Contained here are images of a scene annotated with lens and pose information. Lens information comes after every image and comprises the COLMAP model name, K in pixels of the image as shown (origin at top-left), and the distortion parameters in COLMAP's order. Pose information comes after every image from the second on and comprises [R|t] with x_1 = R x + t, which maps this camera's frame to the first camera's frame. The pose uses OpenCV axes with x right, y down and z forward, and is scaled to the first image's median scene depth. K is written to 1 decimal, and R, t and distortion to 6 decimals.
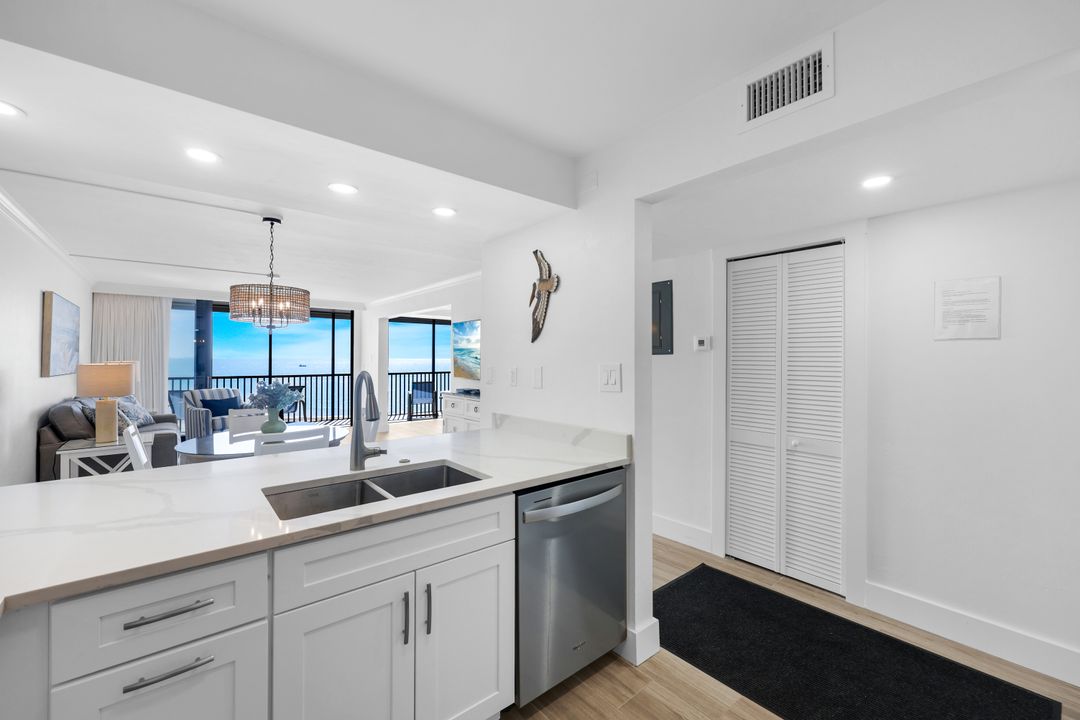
lens RADIAL K [[438.4, 0, 531.4], [0, 438.4, 355.6], [0, 0, 1]] dist [0.005917, -0.000583]
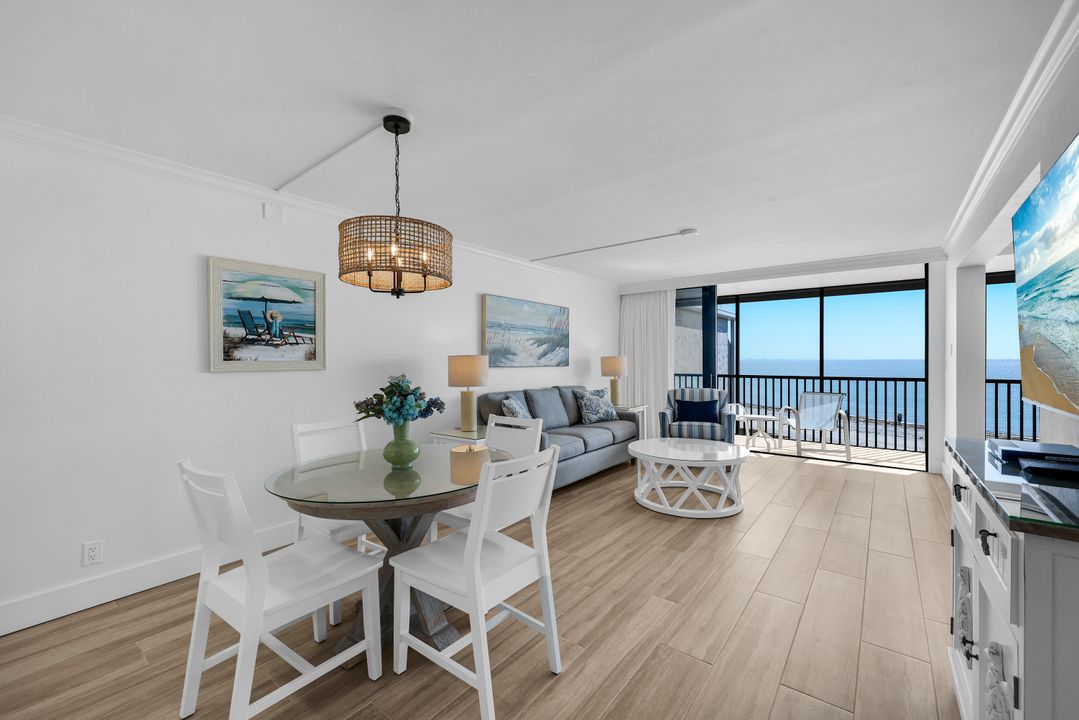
lens RADIAL K [[438.0, 0, 539.1], [0, 438.0, 359.7], [0, 0, 1]] dist [0.005917, -0.000583]
pose [[0.225705, -0.001731, -0.974194, 0.089310], [0.009836, 0.999952, 0.000502, 0.044458], [0.974146, -0.009695, 0.225711, 1.382859]]
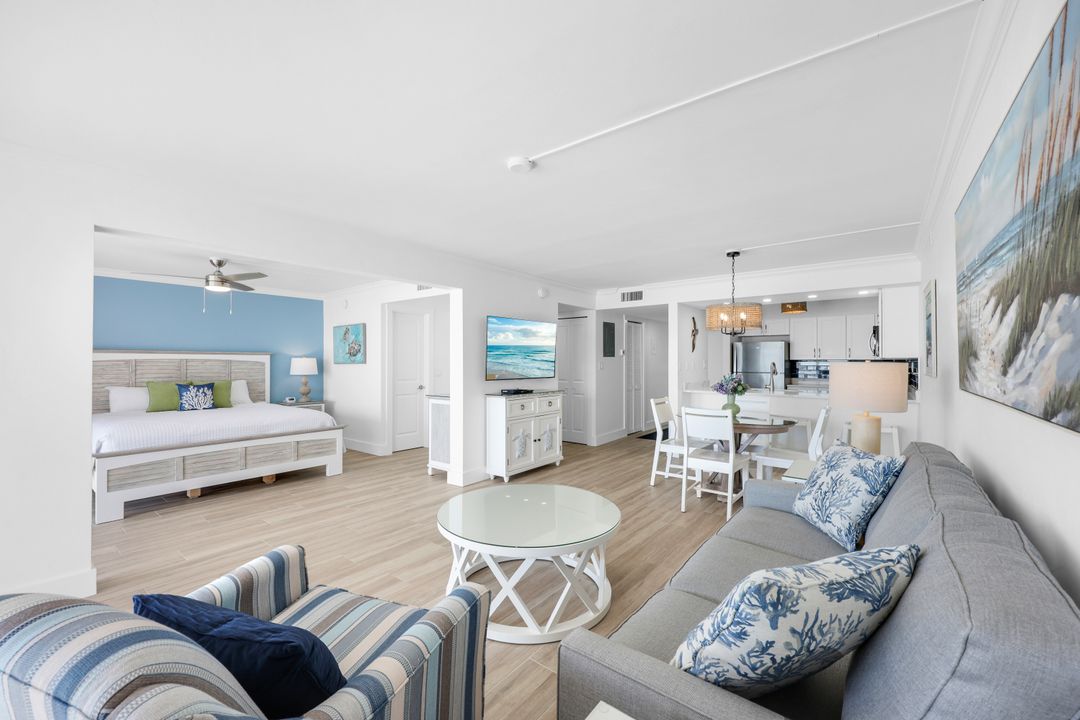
lens RADIAL K [[438.4, 0, 537.7], [0, 438.4, 353.8], [0, 0, 1]] dist [0.005917, -0.000583]
pose [[-0.221107, 0.019266, 0.975059, -2.313338], [-0.004864, 0.999771, -0.020857, 0.034993], [-0.975237, -0.009354, -0.220963, 2.455438]]
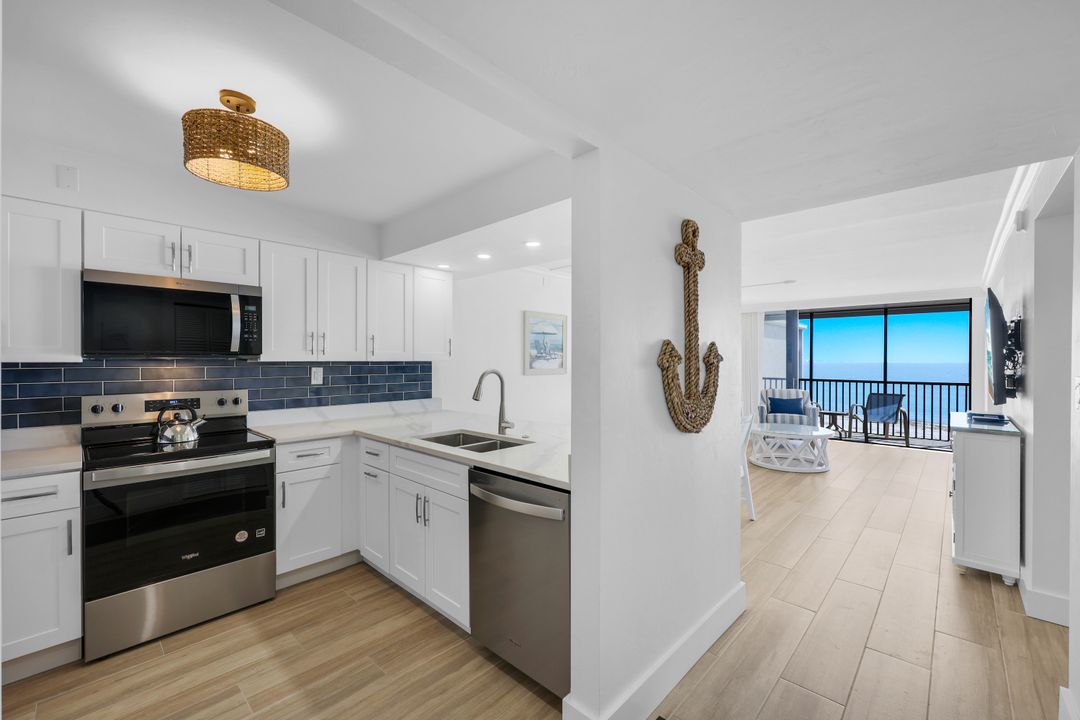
lens RADIAL K [[438.4, 0, 543.8], [0, 438.4, 360.9], [0, 0, 1]] dist [0.005917, -0.000583]
pose [[0.141382, 0.000649, -0.989955, 0.789461], [0.002873, 0.999995, 0.001066, 0.002567], [0.989951, -0.002995, 0.141379, 0.646200]]
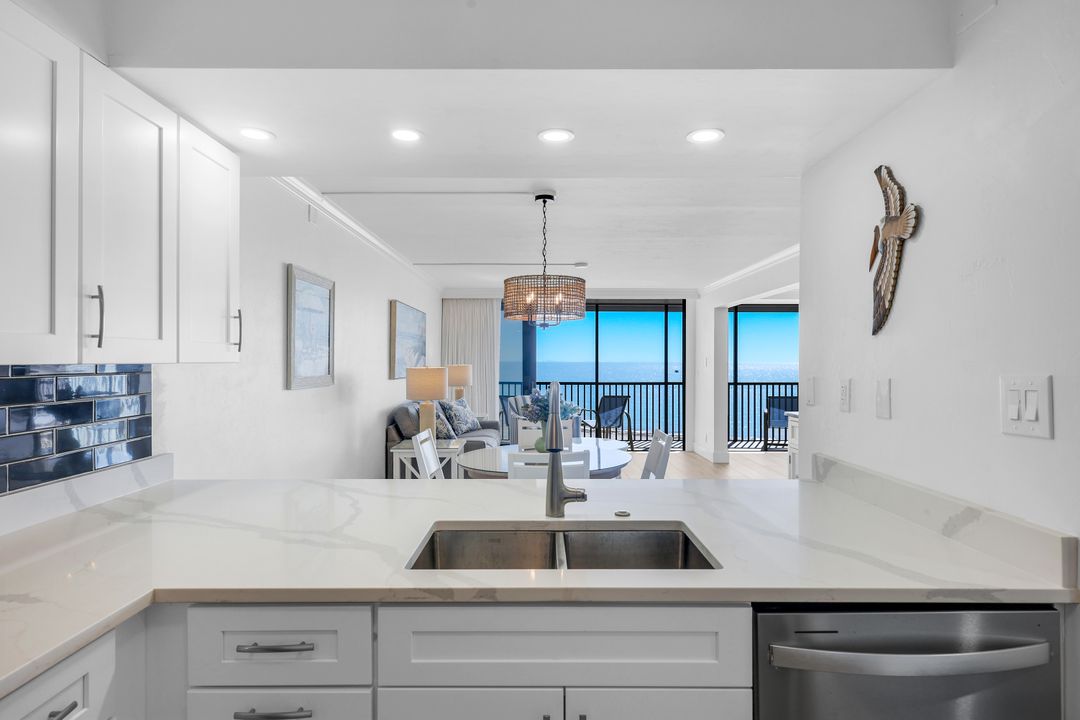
lens RADIAL K [[588.9, 0, 541.3], [0, 588.9, 360.2], [0, 0, 1]] dist [0.005015, 0.000941]
pose [[0.780950, -0.001097, -0.624592, 0.138017], [0.003327, 0.999992, 0.002403, -0.001222], [0.624584, -0.003955, 0.780948, 0.154313]]
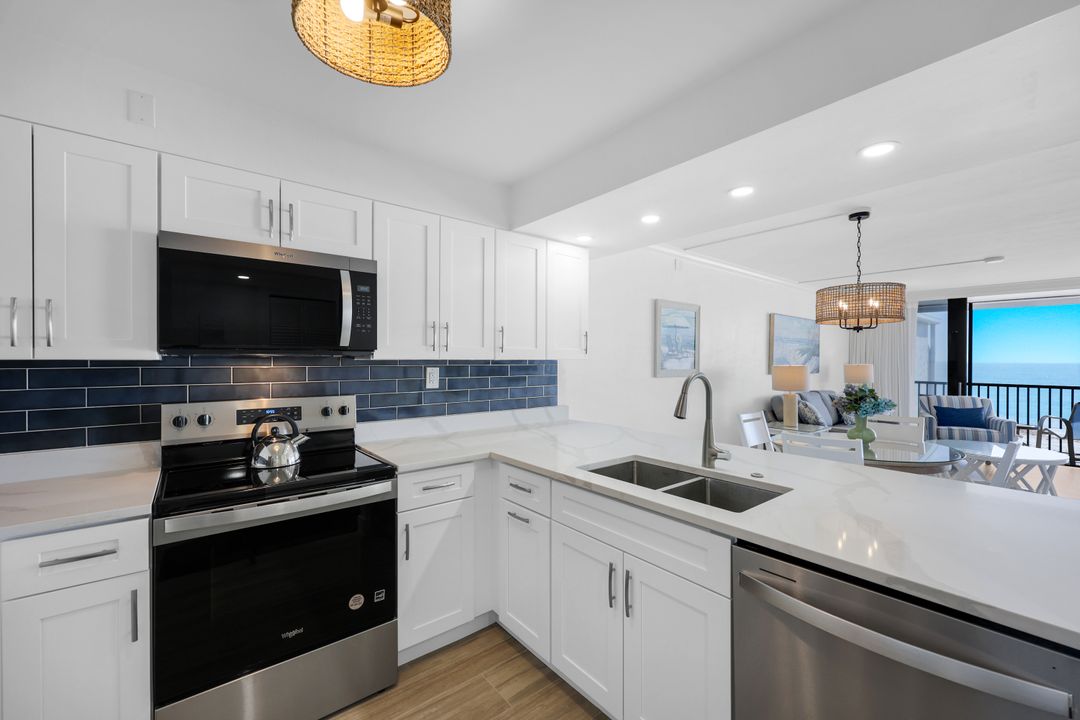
lens RADIAL K [[438.4, 0, 548.1], [0, 438.4, 361.1], [0, 0, 1]] dist [0.005917, -0.000583]
pose [[0.015260, 0.002599, -0.999880, 0.445223], [0.000166, 0.999997, 0.002601, 0.003751], [0.999884, -0.000206, 0.015260, 0.421403]]
